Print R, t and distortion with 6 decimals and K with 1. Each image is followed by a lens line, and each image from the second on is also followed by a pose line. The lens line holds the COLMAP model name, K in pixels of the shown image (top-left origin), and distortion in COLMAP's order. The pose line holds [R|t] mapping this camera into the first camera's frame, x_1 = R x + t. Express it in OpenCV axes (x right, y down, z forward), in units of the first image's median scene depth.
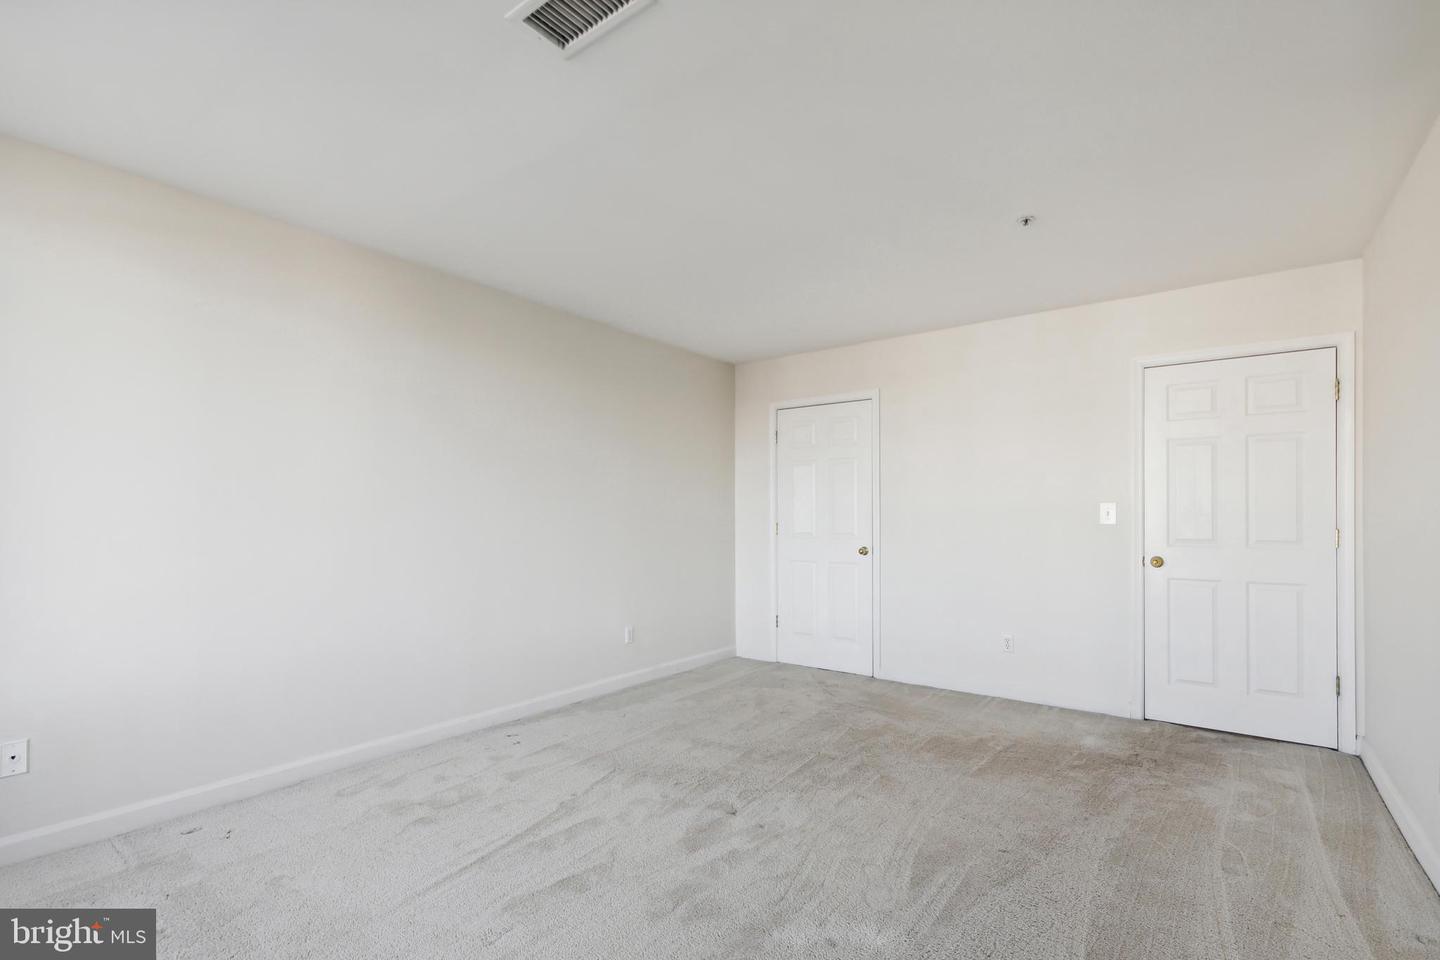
lens RADIAL K [[668.3, 0, 726.0], [0, 668.3, 516.4], [0, 0, 1]] dist [0.011306, -0.000268]
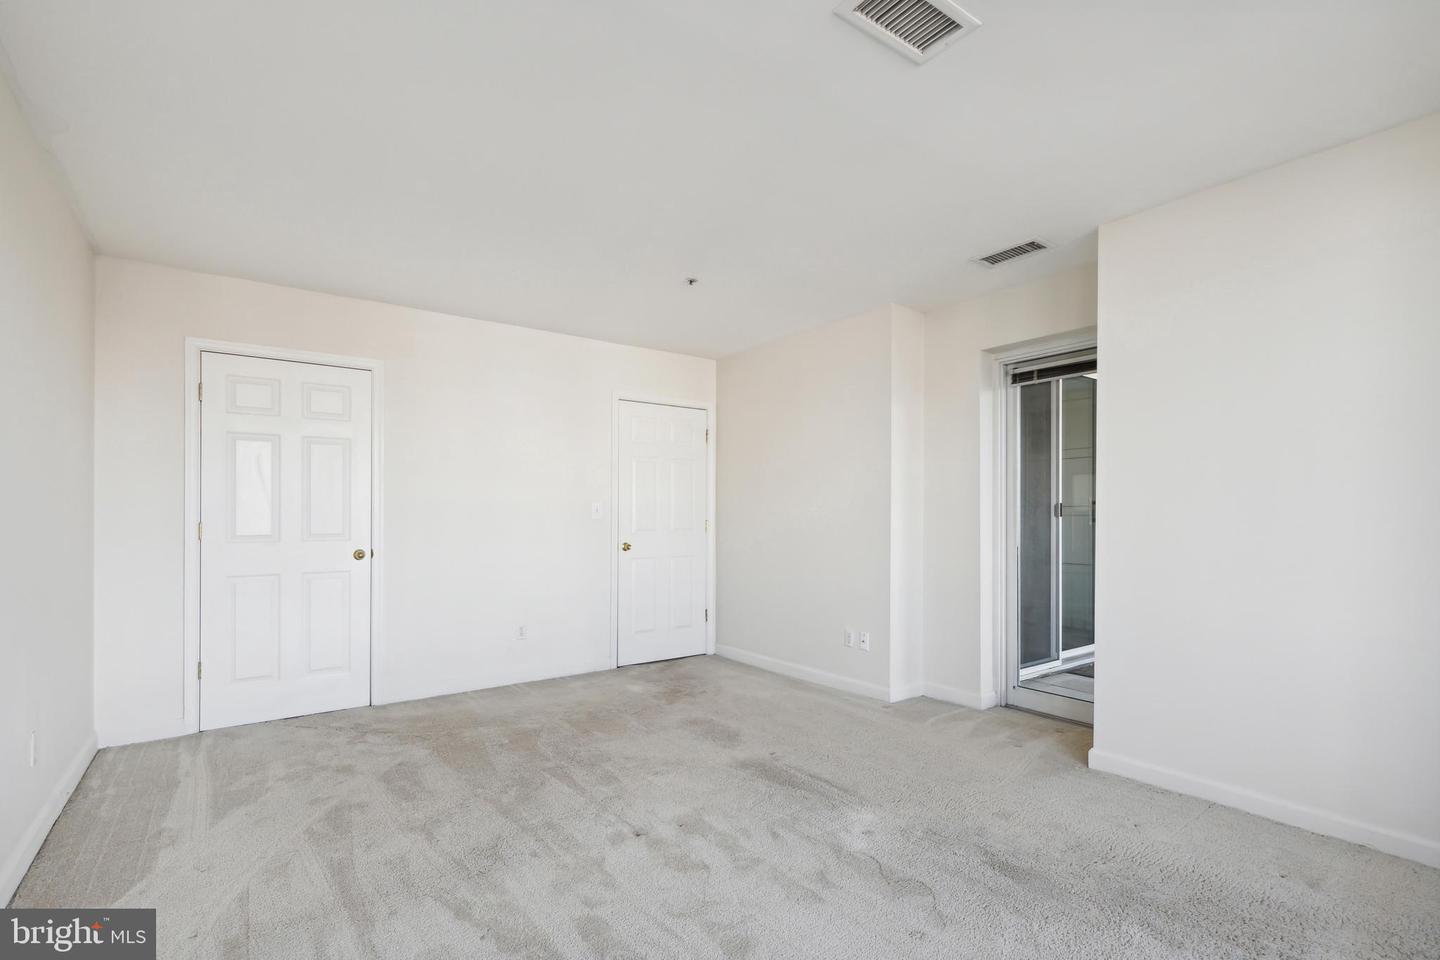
lens RADIAL K [[668.3, 0, 726.0], [0, 668.3, 516.4], [0, 0, 1]] dist [0.011306, -0.000268]
pose [[0.283622, -0.001839, 0.958934, -0.522503], [0.000201, 0.999998, 0.001858, 0.004497], [-0.958936, -0.000335, 0.283622, 0.393867]]
